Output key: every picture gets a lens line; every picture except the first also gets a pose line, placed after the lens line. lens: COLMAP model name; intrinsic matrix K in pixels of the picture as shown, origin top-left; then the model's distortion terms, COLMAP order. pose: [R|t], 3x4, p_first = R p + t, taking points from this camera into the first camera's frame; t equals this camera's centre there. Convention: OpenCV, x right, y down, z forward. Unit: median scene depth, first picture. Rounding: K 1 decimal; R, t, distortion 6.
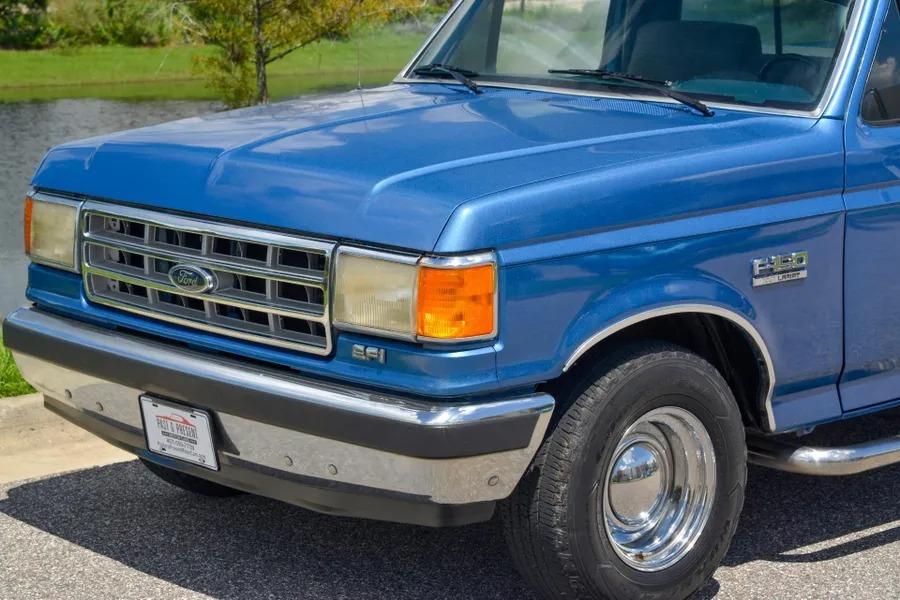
lens RADIAL K [[2159.2, 0, 450.0], [0, 2159.2, 300.0], [0, 0, 1]] dist [0.039783, 0.727566]
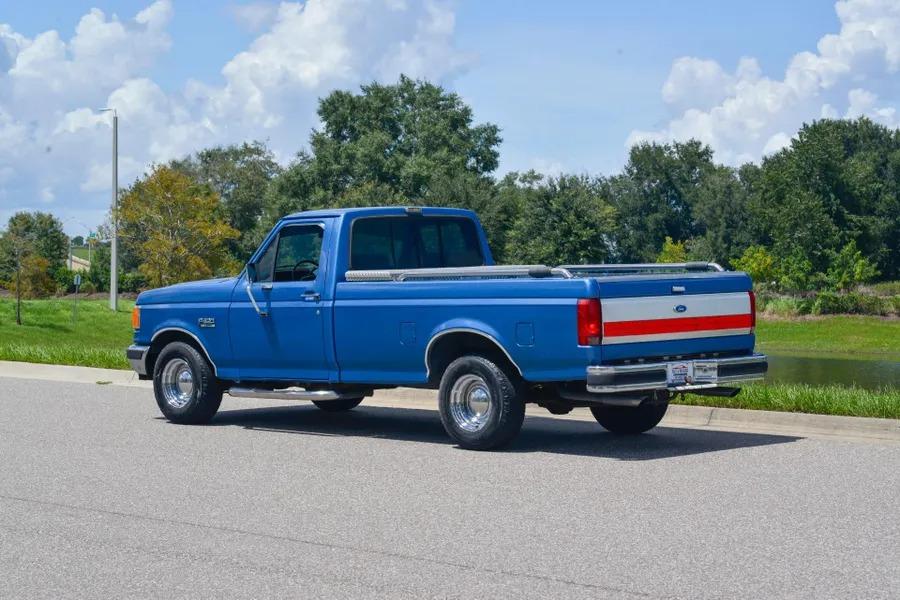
lens RADIAL K [[2159.2, 0, 450.0], [0, 2159.2, 300.0], [0, 0, 1]] dist [0.039783, 0.727566]
pose [[0.061351, 0.026528, -0.997764, 3.422863], [-0.149686, 0.988586, 0.017080, -0.158937], [0.986828, 0.148303, 0.064622, 1.165265]]
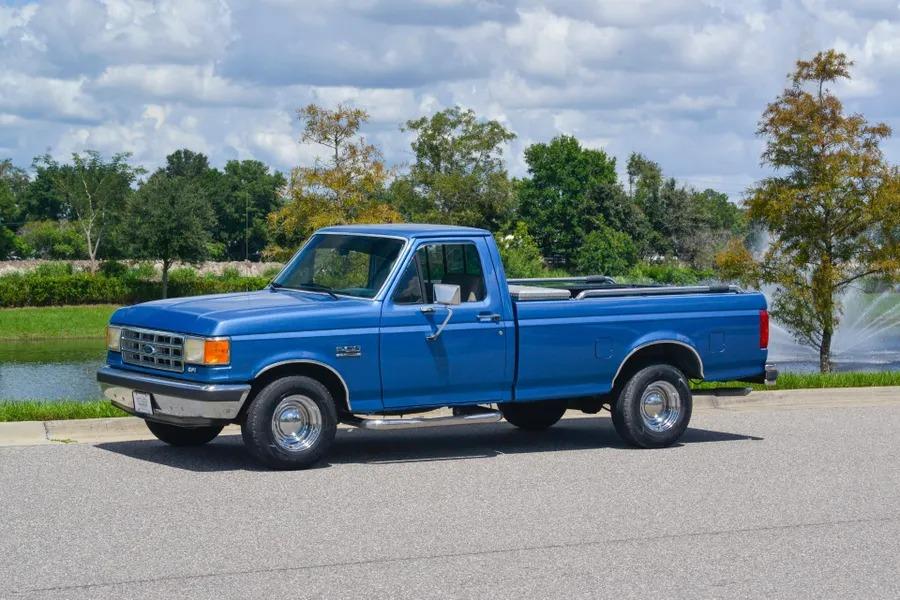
lens RADIAL K [[2159.2, 0, 450.0], [0, 2159.2, 300.0], [0, 0, 1]] dist [0.039783, 0.727566]
pose [[0.987133, 0.017972, -0.158887, 0.755010], [-0.036748, 0.992565, -0.116038, 0.250460], [0.155620, 0.120383, 0.980454, -1.835367]]
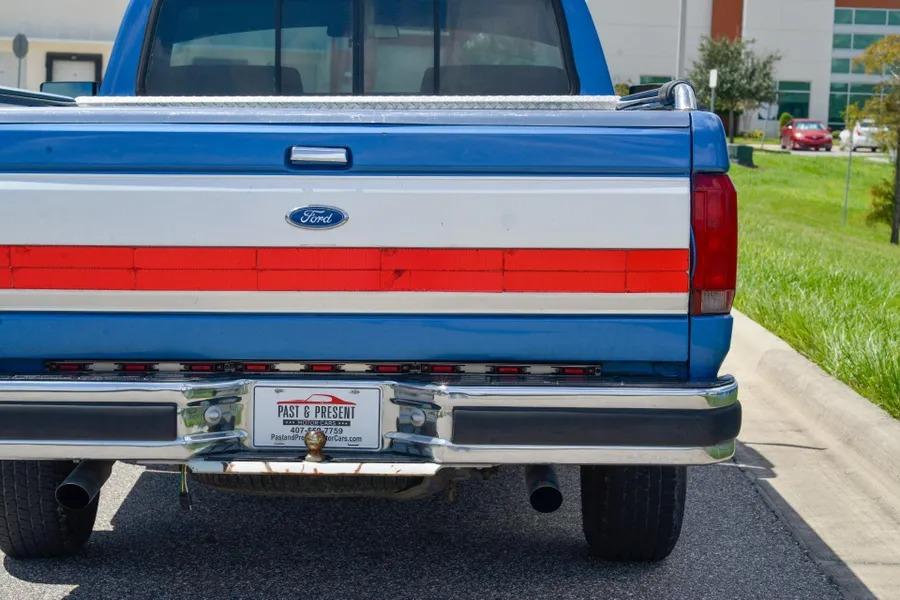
lens RADIAL K [[2159.2, 0, 450.0], [0, 2159.2, 300.0], [0, 0, 1]] dist [0.039783, 0.727566]
pose [[-0.665860, 0.058056, -0.743814, 1.237786], [-0.130080, 0.972664, 0.192365, -0.292167], [0.734649, 0.224844, -0.640106, 2.278692]]
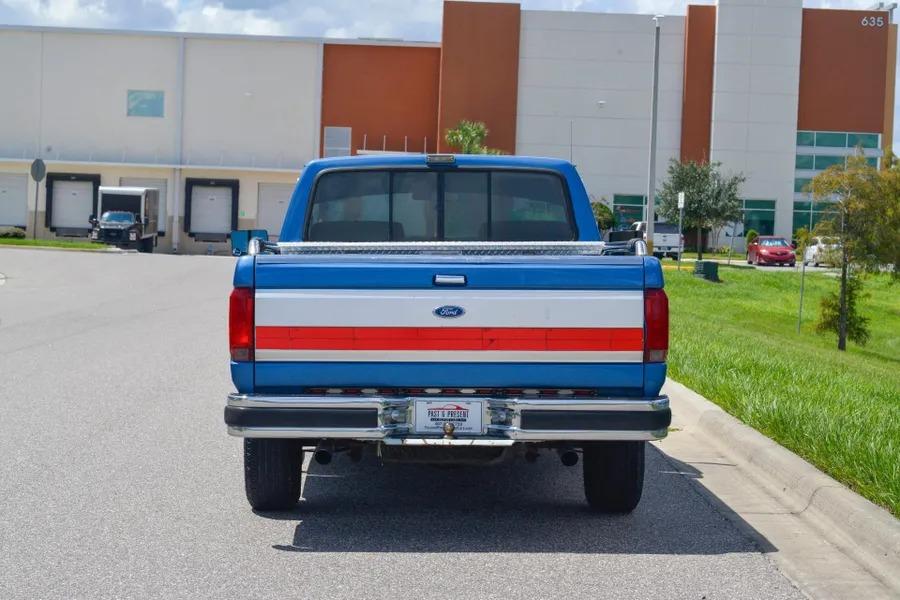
lens RADIAL K [[2159.2, 0, 450.0], [0, 2159.2, 300.0], [0, 0, 1]] dist [0.039783, 0.727566]
pose [[-0.656889, 0.019697, -0.753730, 1.905982], [-0.130359, 0.981638, 0.139263, -0.395351], [0.742633, 0.189736, -0.642259, 2.762959]]
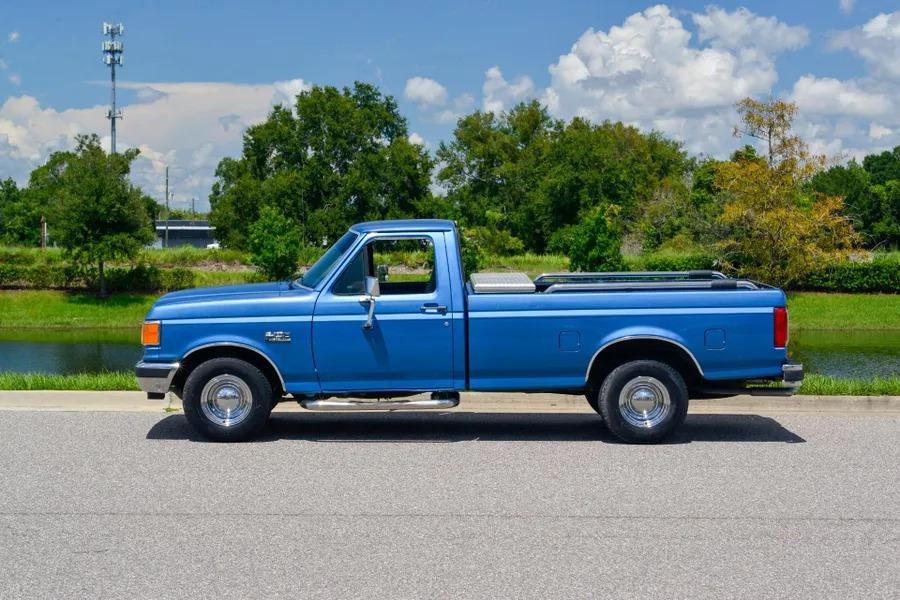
lens RADIAL K [[2159.2, 0, 450.0], [0, 2159.2, 300.0], [0, 0, 1]] dist [0.039783, 0.727566]
pose [[0.749728, 0.036124, -0.660759, 2.456865], [-0.107879, 0.991823, -0.068182, 0.121600], [0.652893, 0.122400, 0.747495, -1.211109]]
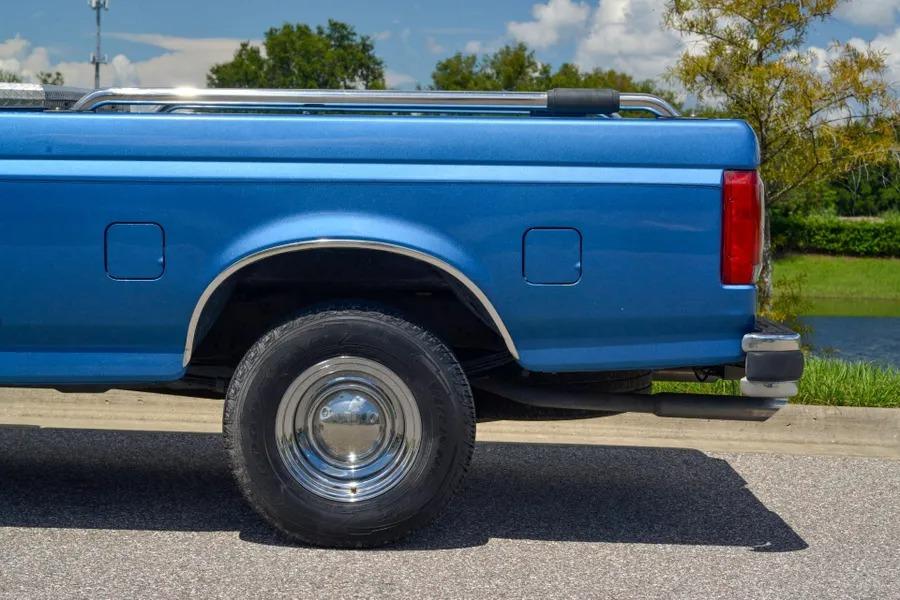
lens RADIAL K [[2159.2, 0, 450.0], [0, 2159.2, 300.0], [0, 0, 1]] dist [0.039783, 0.727566]
pose [[0.748170, 0.067580, -0.660057, 1.336661], [-0.134635, 0.989567, -0.051291, 0.005557], [0.649704, 0.127241, 0.749463, 0.577993]]
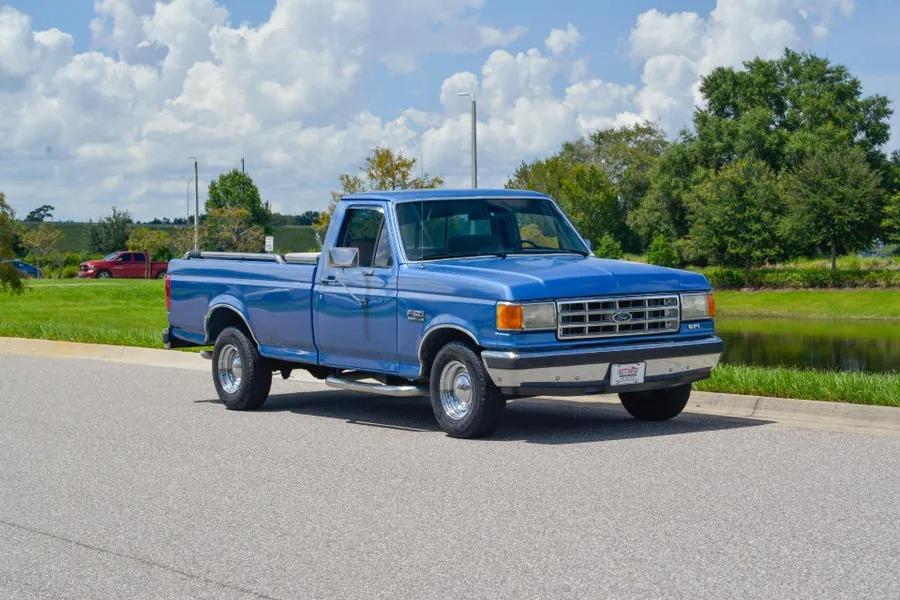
lens RADIAL K [[2159.2, 0, 450.0], [0, 2159.2, 300.0], [0, 0, 1]] dist [0.039783, 0.727566]
pose [[-0.136762, 0.036219, -0.989942, 3.253081], [-0.129580, 0.990091, 0.054126, -0.243897], [0.982092, 0.135679, -0.130713, 1.740325]]
